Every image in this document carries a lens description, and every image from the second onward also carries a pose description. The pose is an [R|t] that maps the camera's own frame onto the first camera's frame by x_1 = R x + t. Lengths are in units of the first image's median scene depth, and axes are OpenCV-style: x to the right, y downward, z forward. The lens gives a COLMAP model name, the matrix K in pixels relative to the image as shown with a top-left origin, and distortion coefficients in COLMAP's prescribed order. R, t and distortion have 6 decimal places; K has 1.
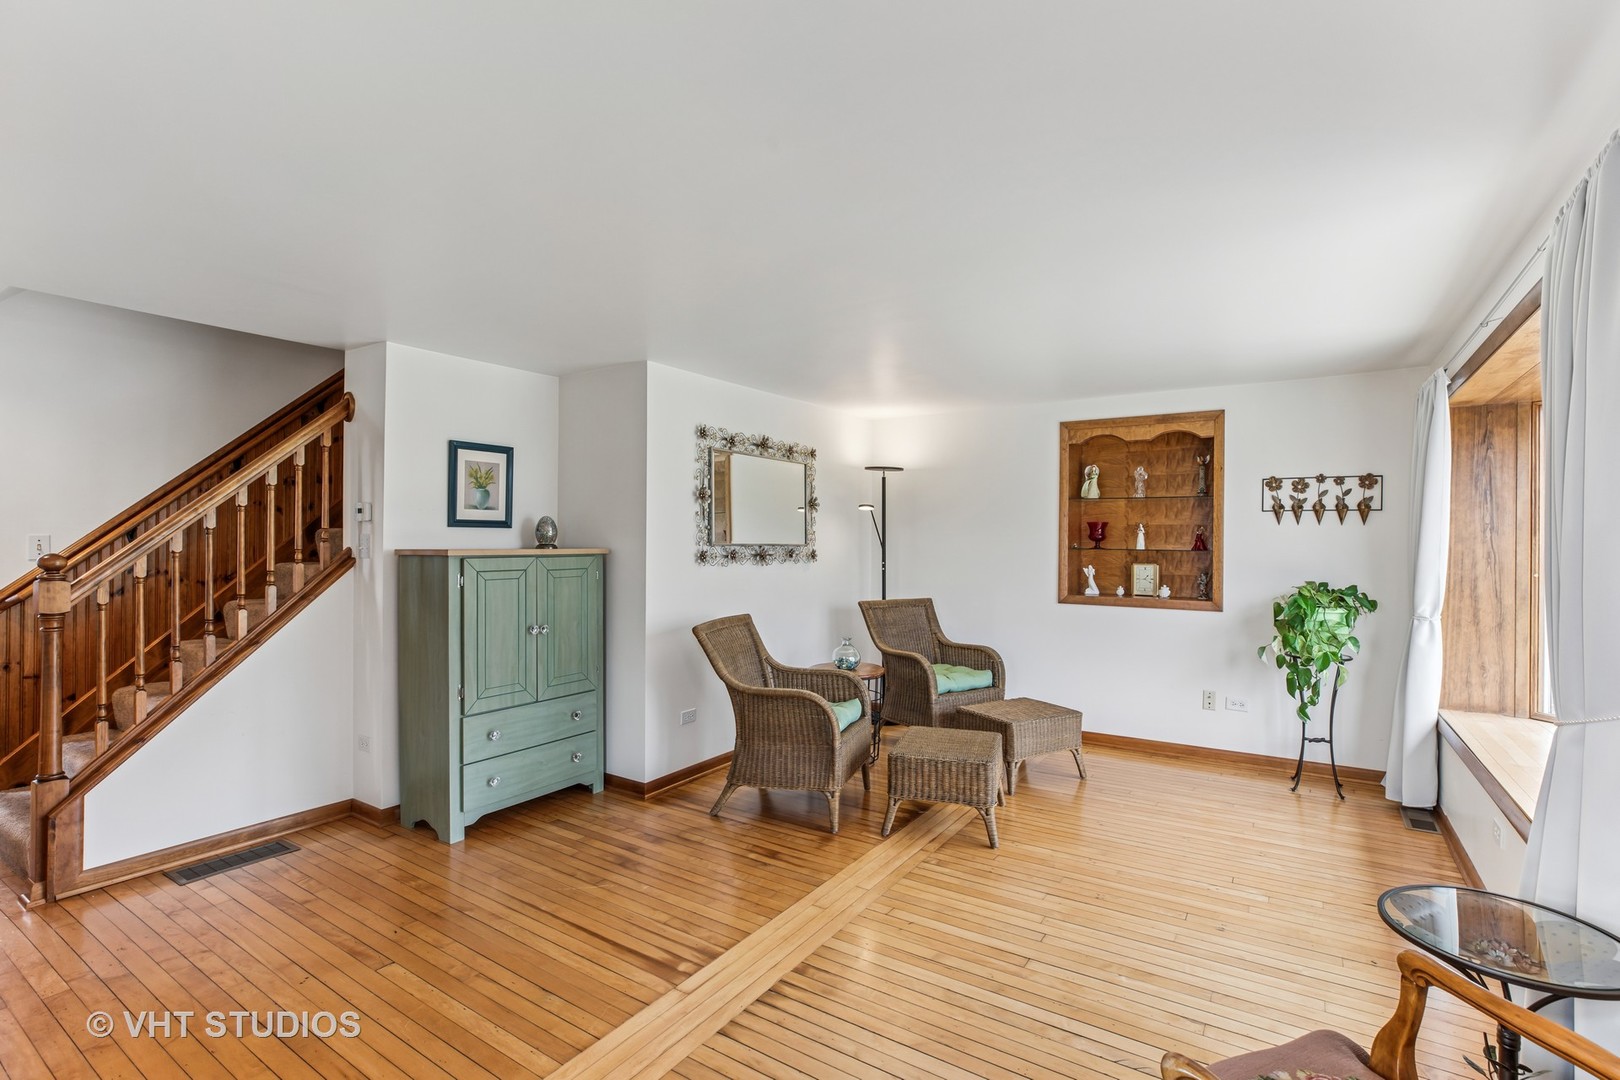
lens RADIAL K [[737.1, 0, 846.4], [0, 737.1, 550.8], [0, 0, 1]] dist [-0.016146, 0.009163]
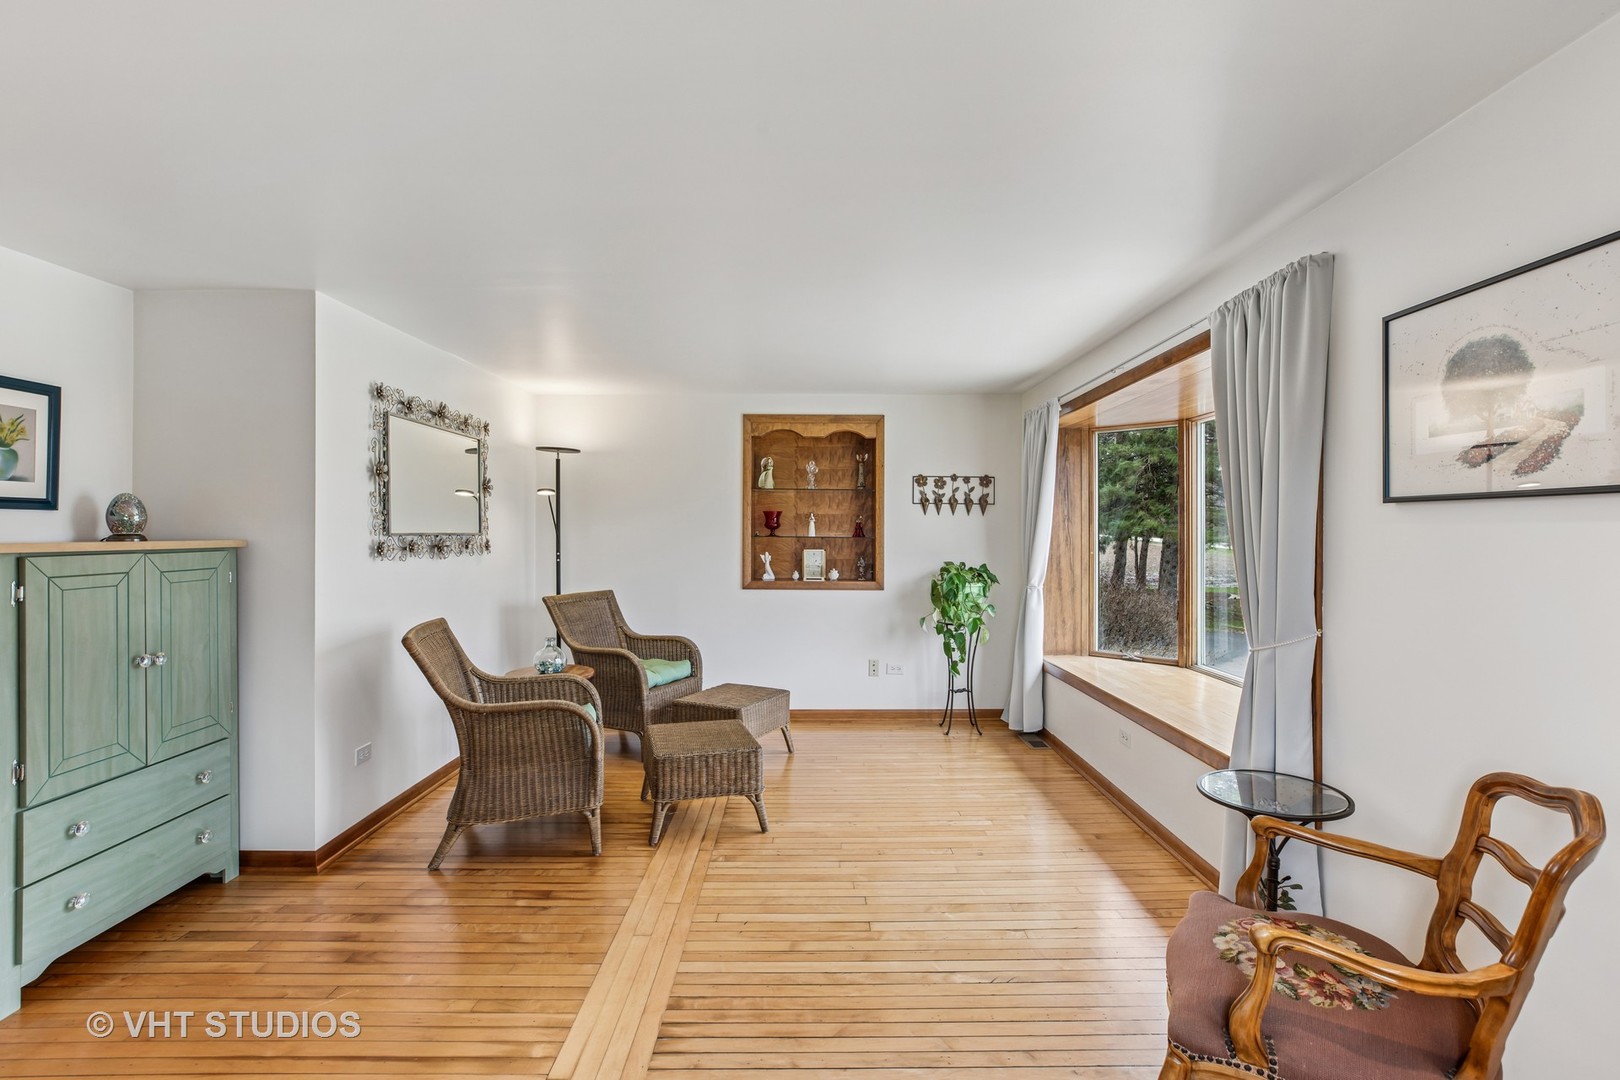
lens RADIAL K [[737.1, 0, 816.9], [0, 737.1, 541.6], [0, 0, 1]] dist [-0.016146, 0.009163]
pose [[0.844381, -0.010585, 0.535639, -0.230946], [0.009373, 0.999944, 0.004985, 0.000142], [-0.535661, 0.000811, 0.844433, 0.087716]]
